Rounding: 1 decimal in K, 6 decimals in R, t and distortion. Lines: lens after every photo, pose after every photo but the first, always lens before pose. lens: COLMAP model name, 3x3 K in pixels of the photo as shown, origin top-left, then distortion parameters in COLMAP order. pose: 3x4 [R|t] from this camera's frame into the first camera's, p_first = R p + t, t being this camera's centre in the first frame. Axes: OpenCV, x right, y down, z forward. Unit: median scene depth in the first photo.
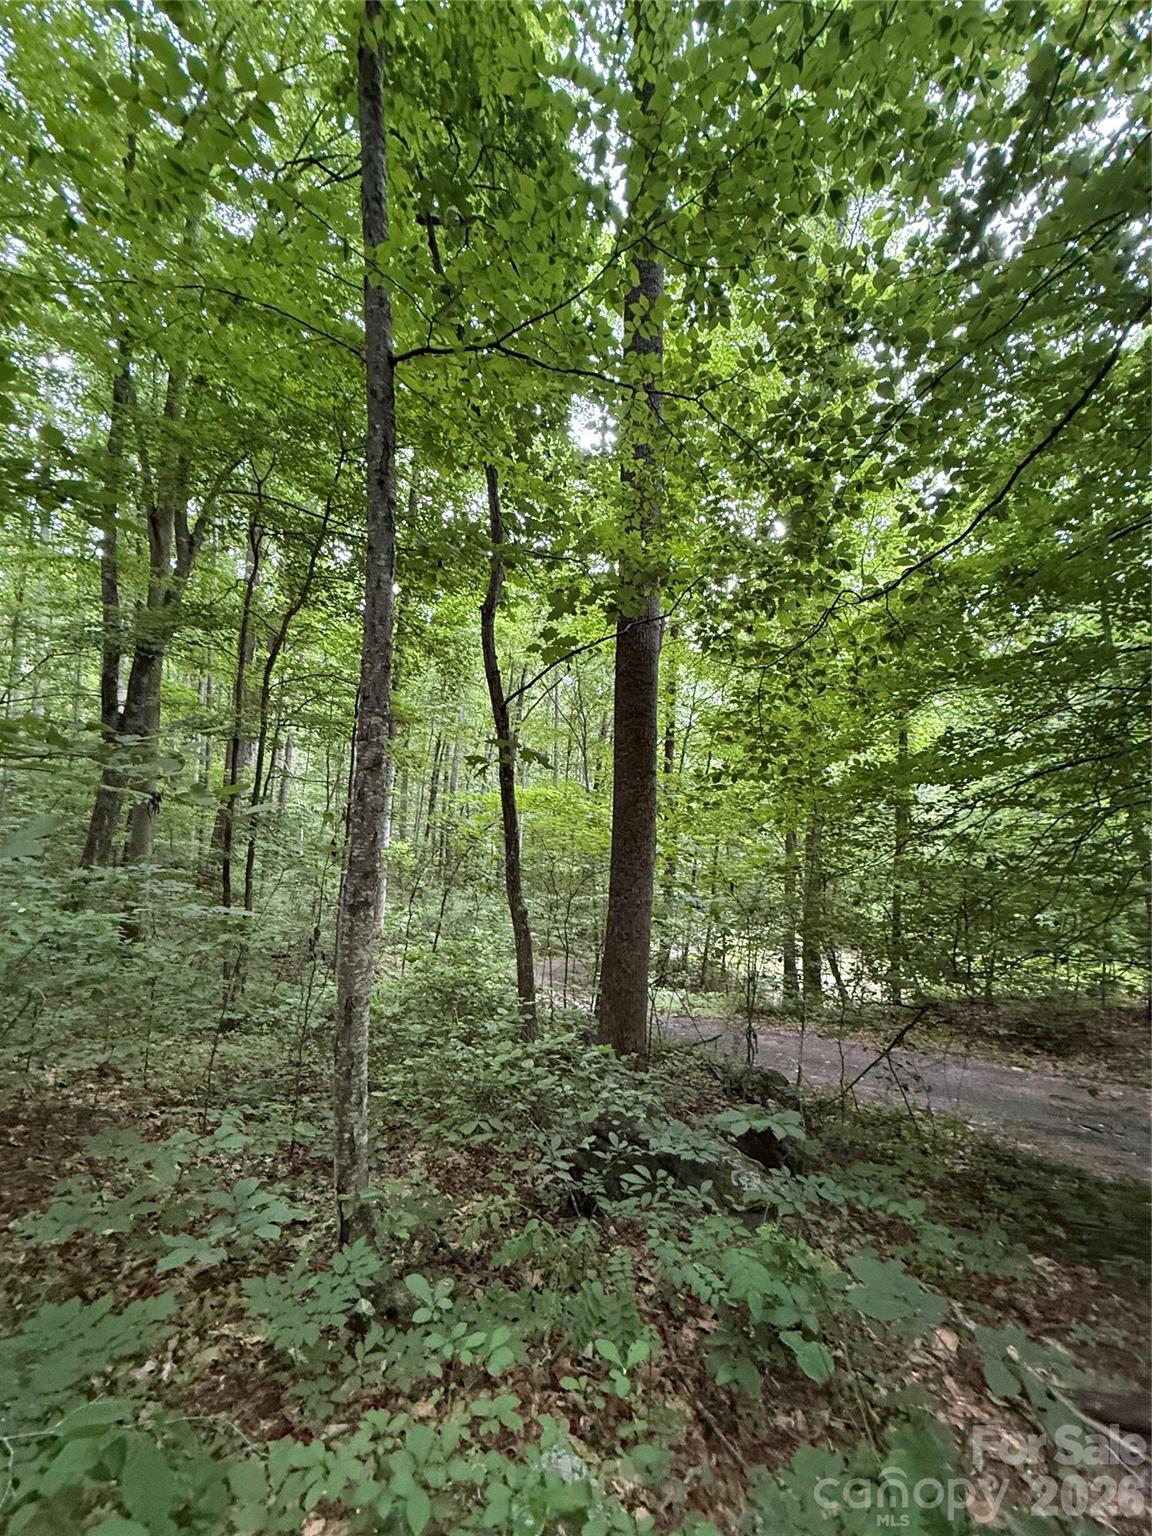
lens RADIAL K [[610.8, 0, 575.1], [0, 610.8, 758.1], [0, 0, 1]] dist [-0.000651, 0.000196]
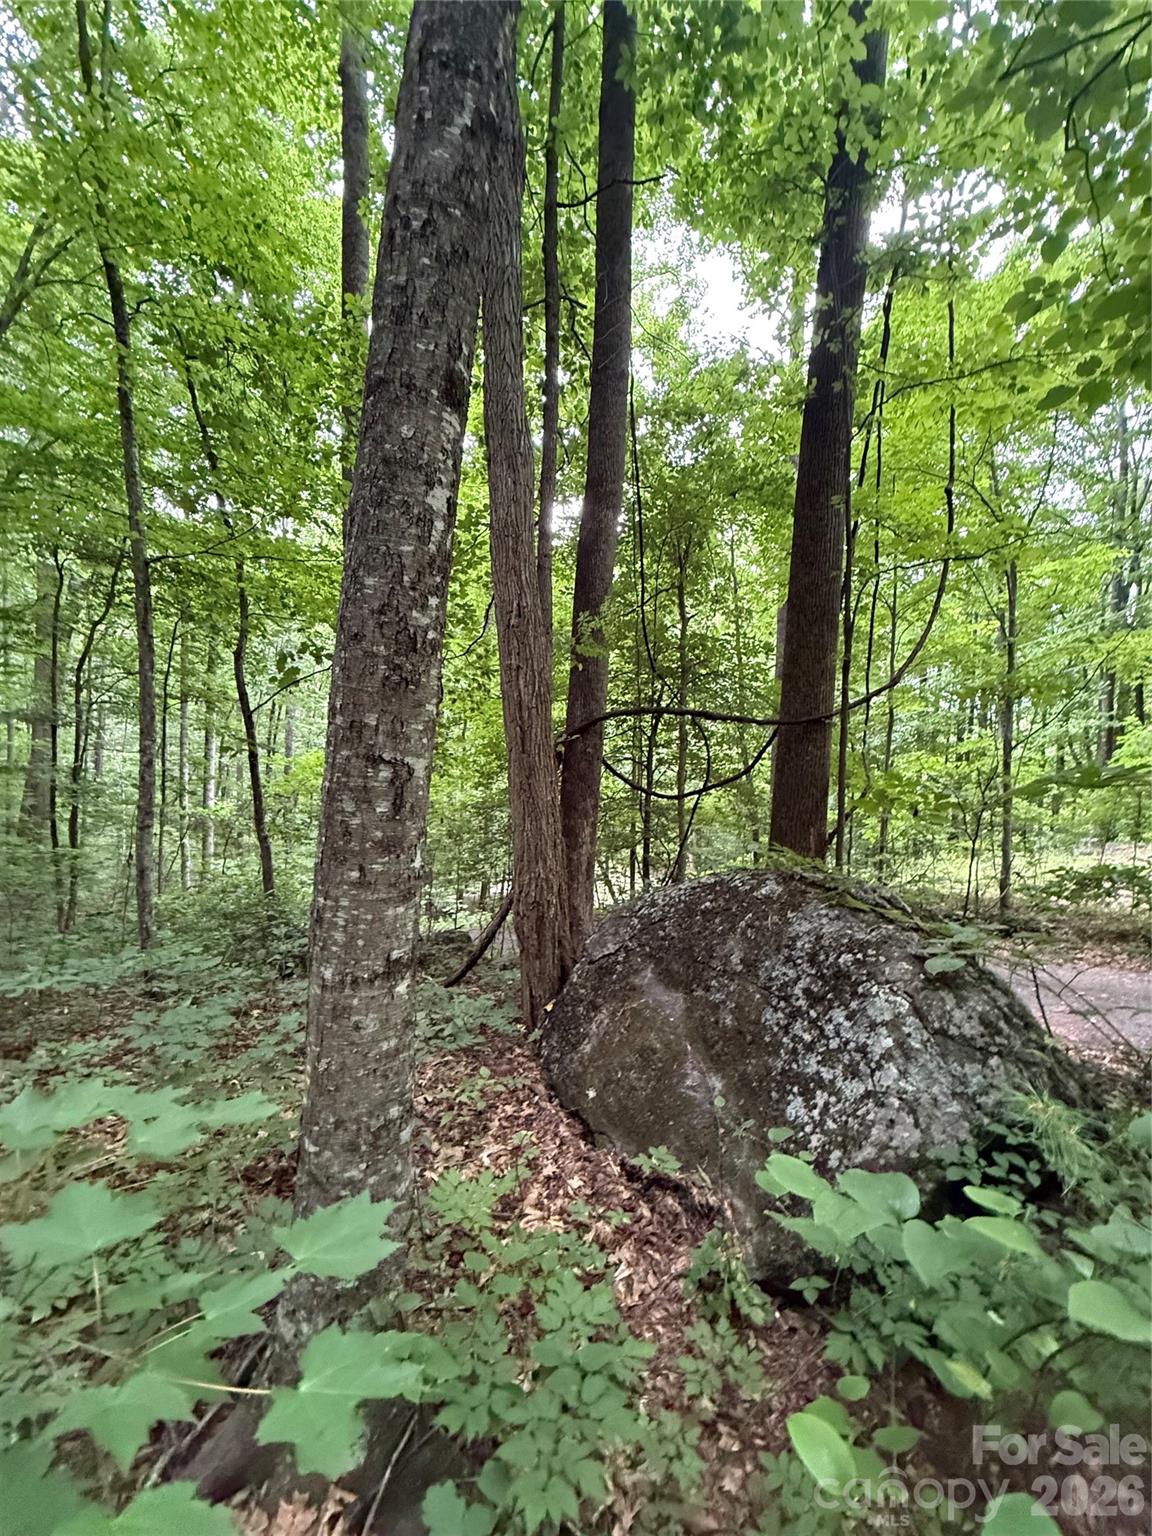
lens RADIAL K [[610.8, 0, 574.3], [0, 610.8, 759.4], [0, 0, 1]] dist [-0.000651, 0.000196]
pose [[0.976532, -0.026250, 0.213767, 0.378296], [0.009082, 0.996681, 0.080898, -0.089458], [-0.215181, -0.077058, 0.973529, -0.790926]]
